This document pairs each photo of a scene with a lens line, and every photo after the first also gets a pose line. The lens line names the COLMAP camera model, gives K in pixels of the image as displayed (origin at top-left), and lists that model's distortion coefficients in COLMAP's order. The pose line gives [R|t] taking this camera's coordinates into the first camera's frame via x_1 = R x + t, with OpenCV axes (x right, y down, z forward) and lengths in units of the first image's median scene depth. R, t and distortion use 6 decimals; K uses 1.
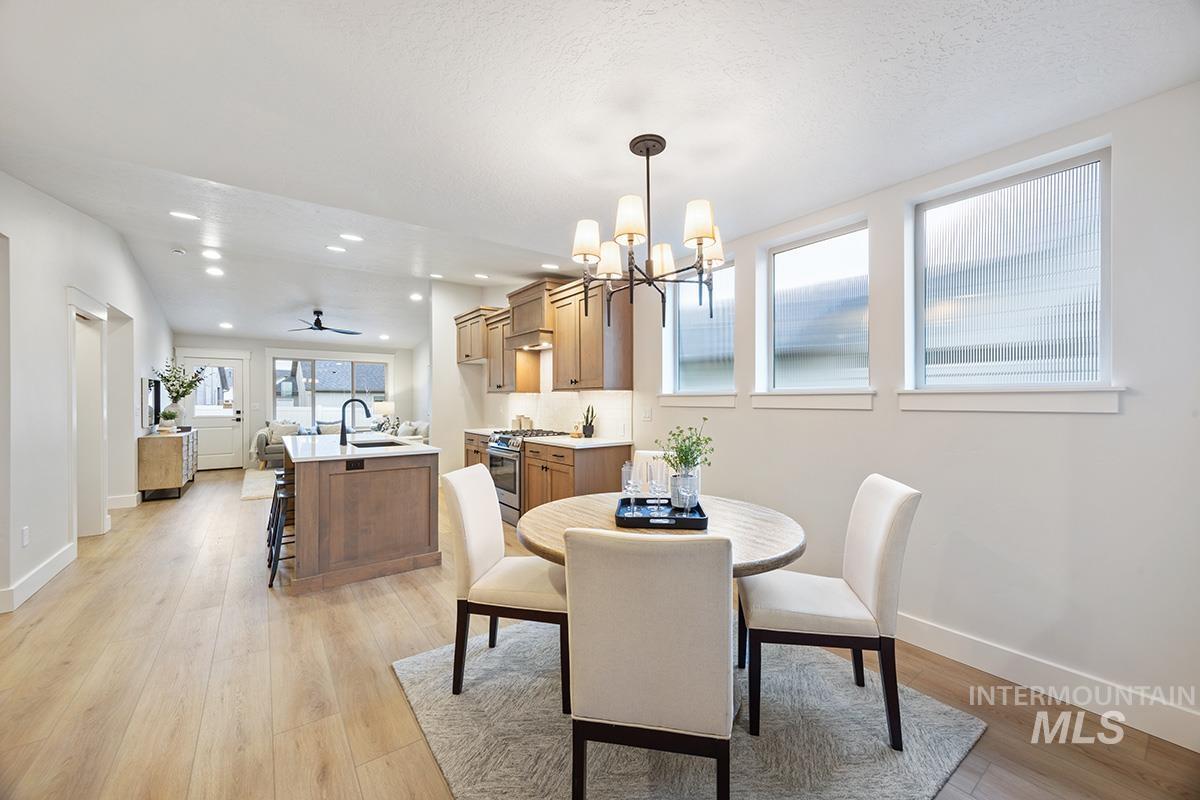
lens RADIAL K [[454.7, 0, 596.0], [0, 454.7, 399.6], [0, 0, 1]] dist [0.003182, 0.000288]
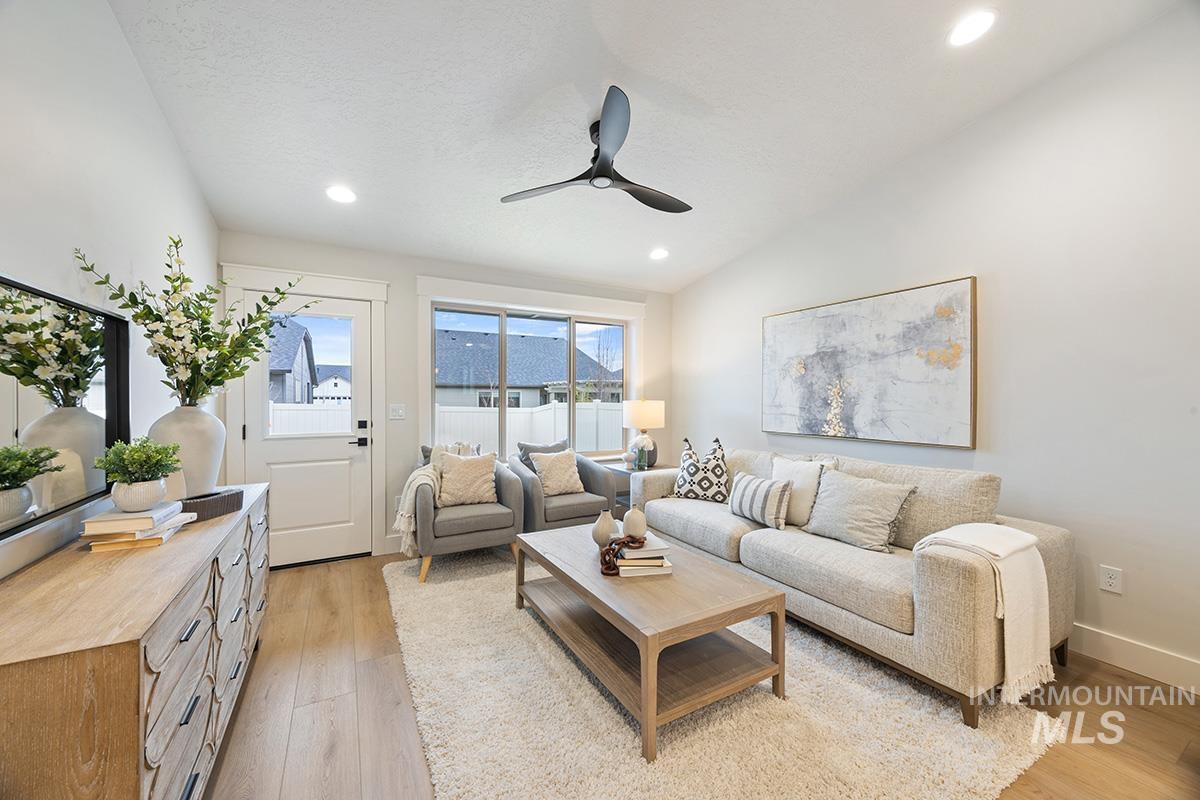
lens RADIAL K [[454.7, 0, 596.0], [0, 454.7, 399.6], [0, 0, 1]] dist [0.003182, 0.000288]
pose [[0.992180, 0.001584, -0.124807, -0.616812], [-0.000940, 0.999986, 0.005218, 0.001814], [0.124814, -0.005060, 0.992167, 0.724145]]
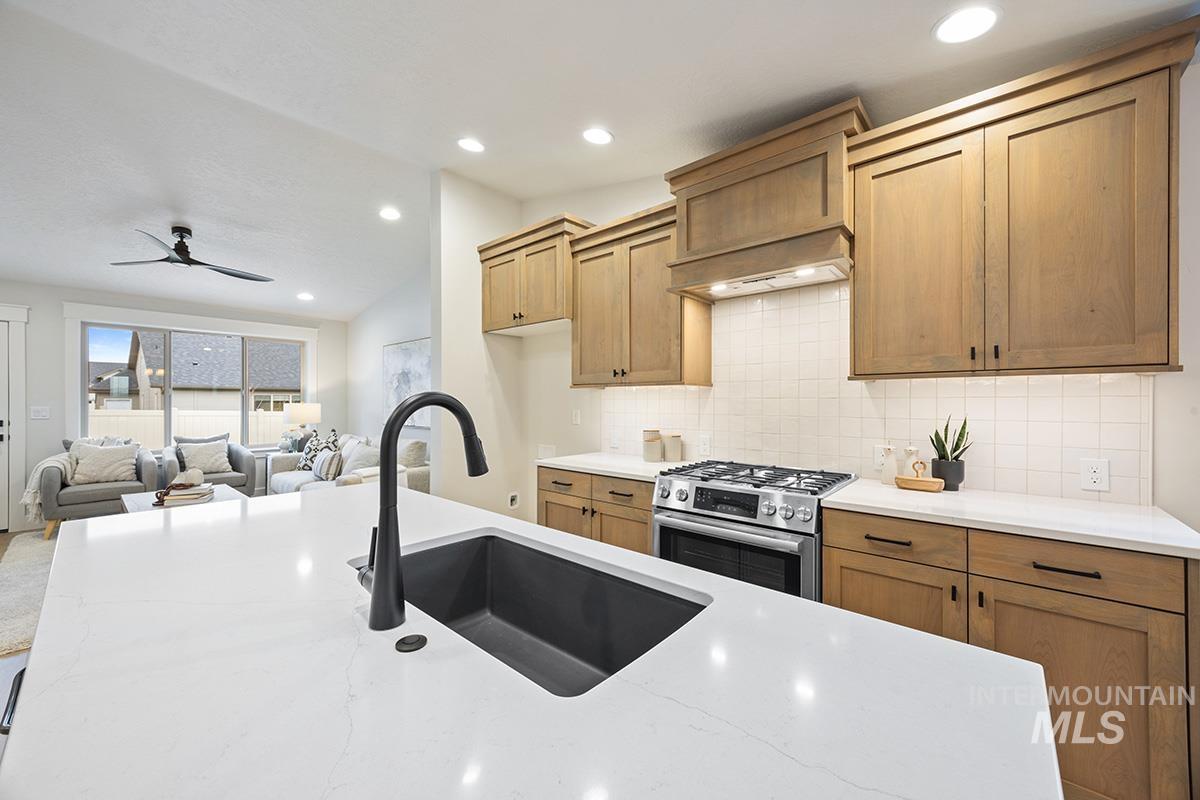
lens RADIAL K [[454.7, 0, 596.0], [0, 454.7, 399.6], [0, 0, 1]] dist [0.003182, 0.000288]
pose [[0.978754, 0.001393, 0.205034, -0.273868], [-0.000956, 0.999997, -0.002227, 0.000976], [-0.205036, 0.001984, 0.978752, 0.424808]]
